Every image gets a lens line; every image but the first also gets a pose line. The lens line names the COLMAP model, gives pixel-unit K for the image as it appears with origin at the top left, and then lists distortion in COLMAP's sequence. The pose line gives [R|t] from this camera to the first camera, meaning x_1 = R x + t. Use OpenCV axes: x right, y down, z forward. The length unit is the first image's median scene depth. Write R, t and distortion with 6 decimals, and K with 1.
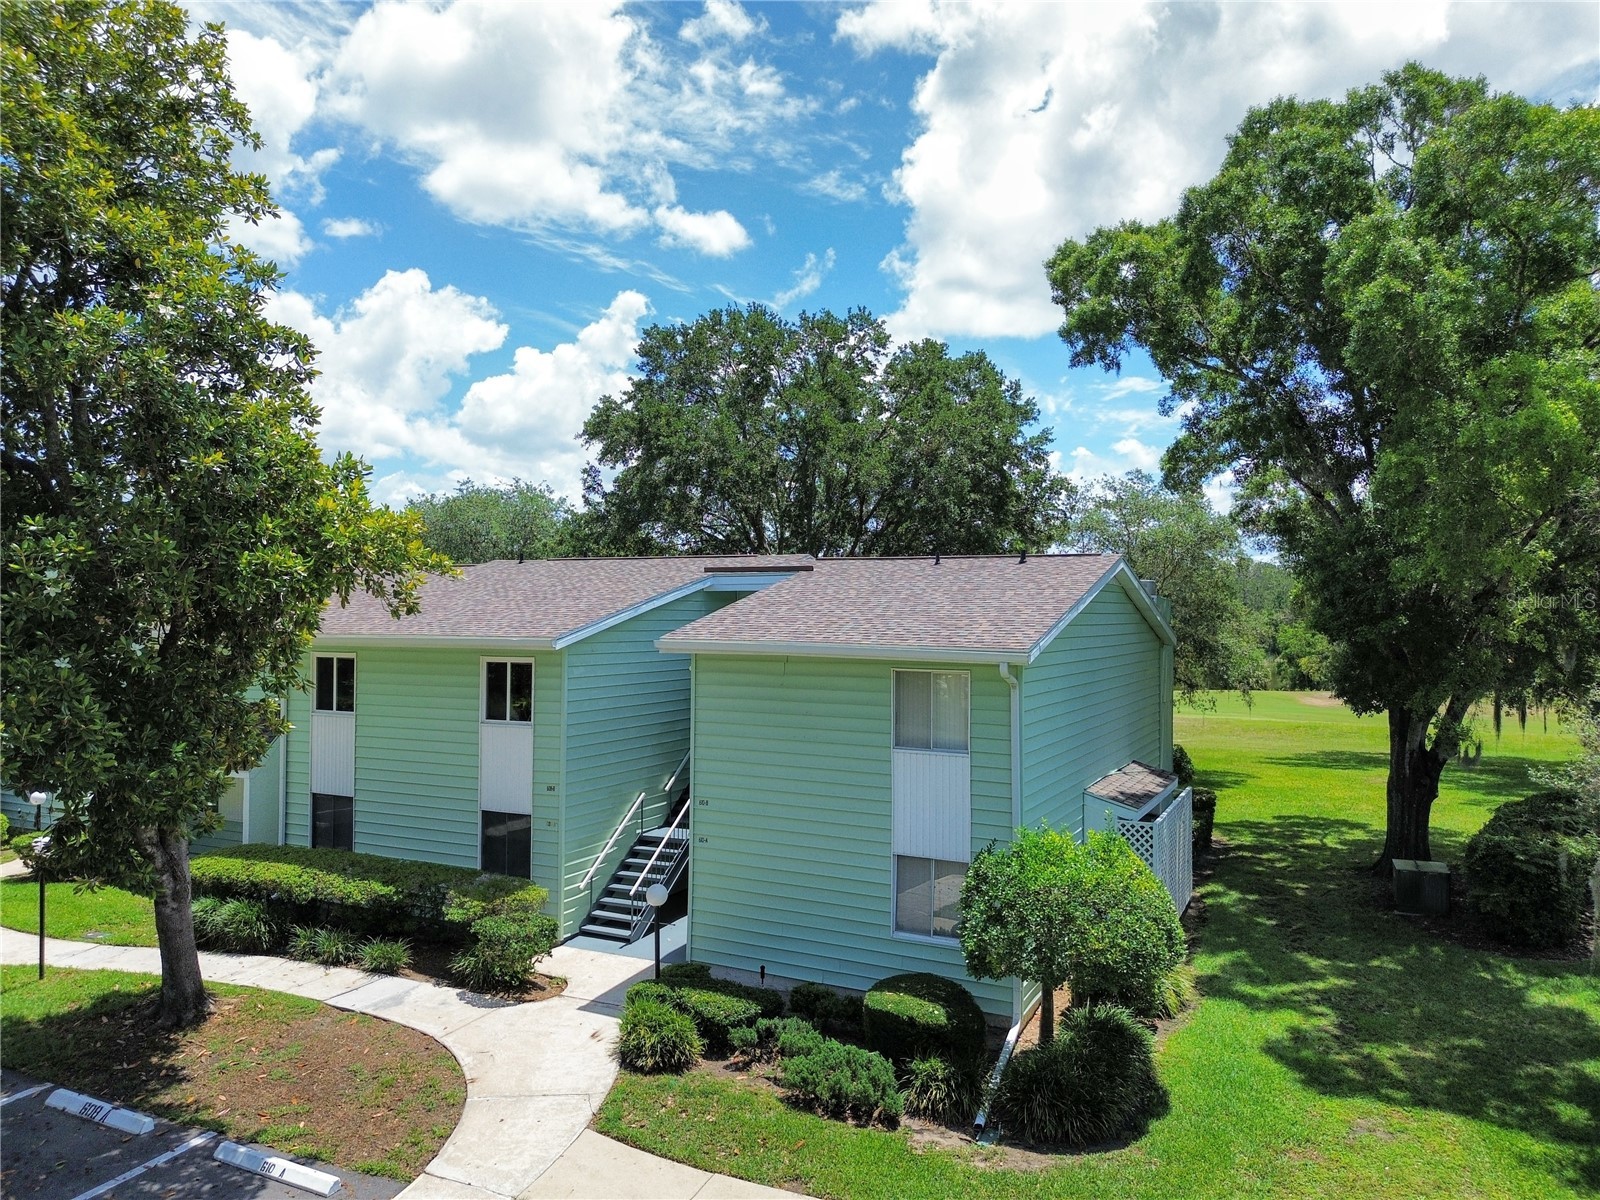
lens RADIAL K [[1074.1, 0, 800.2], [0, 1074.1, 602.1], [0, 0, 1]] dist [-0.009414, -0.008754]
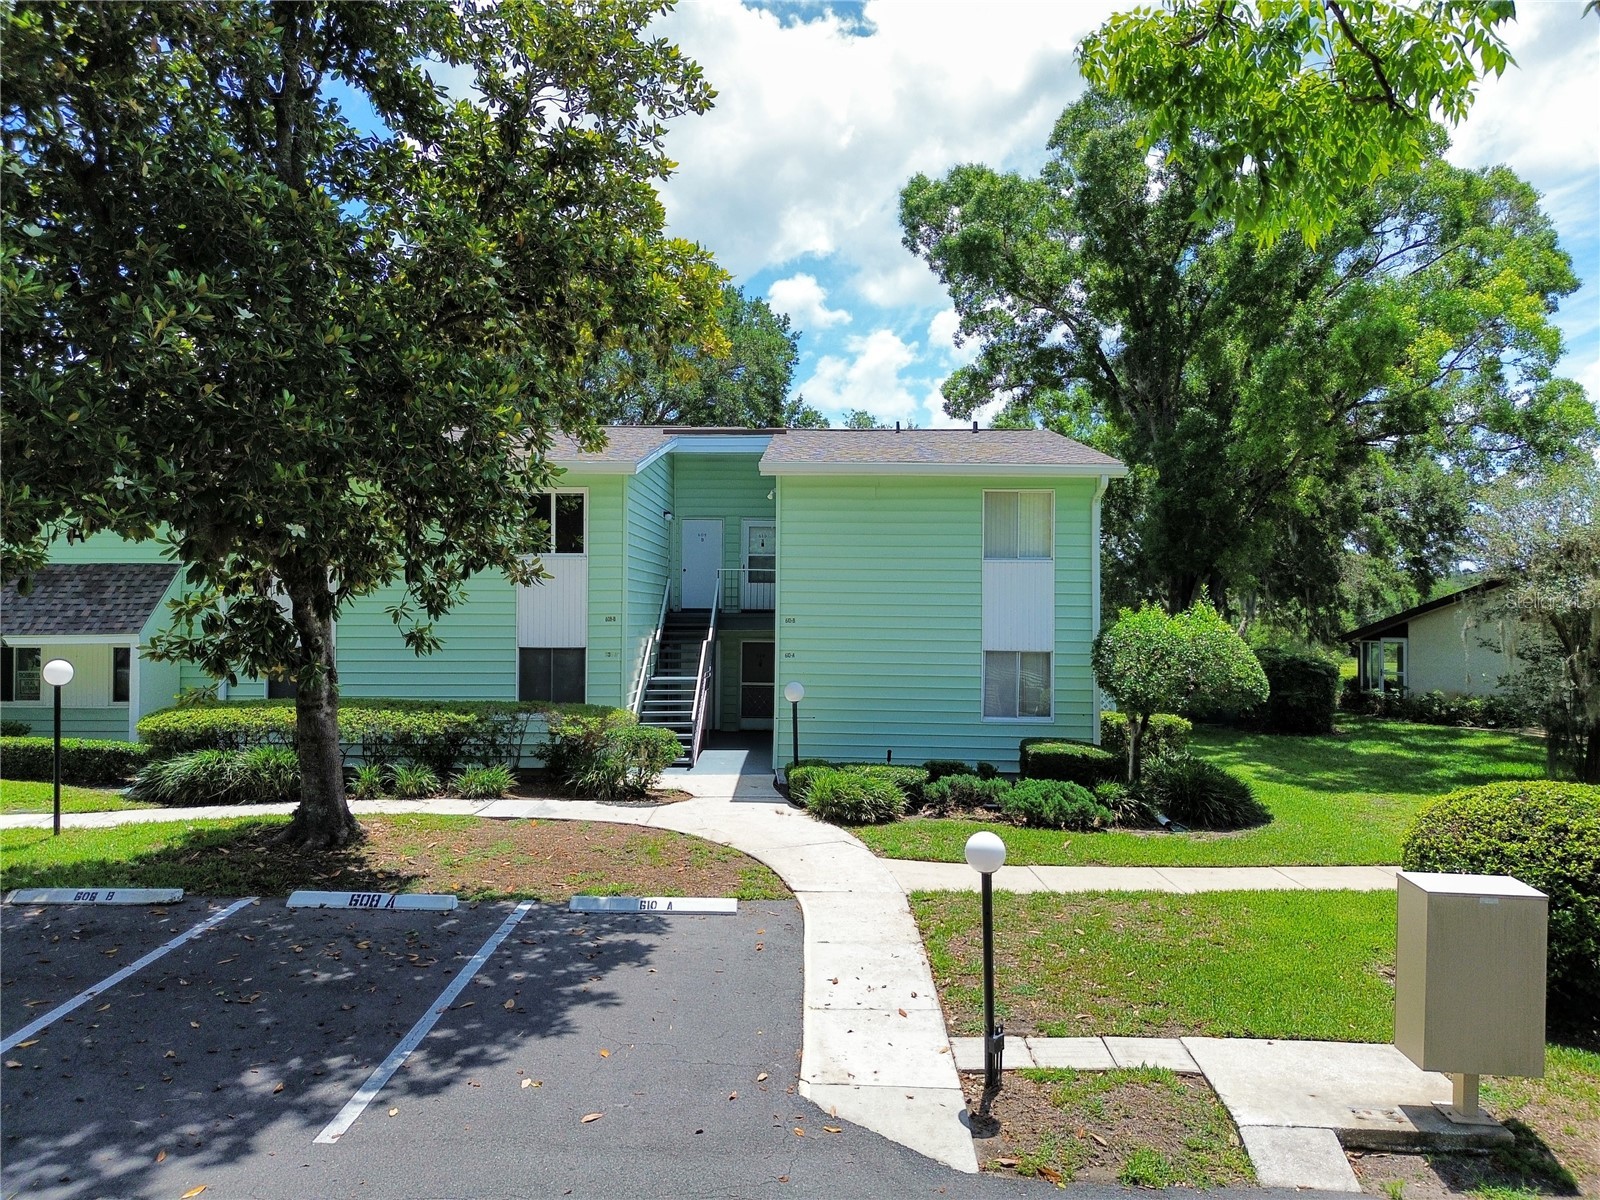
lens RADIAL K [[1074.1, 0, 804.6], [0, 1074.1, 603.3], [0, 0, 1]] dist [-0.009414, -0.008754]
pose [[0.915580, 0.003169, 0.402124, -0.551947], [-0.010852, 0.999800, 0.016828, 0.166674], [-0.401990, -0.019771, 0.915431, 0.025527]]
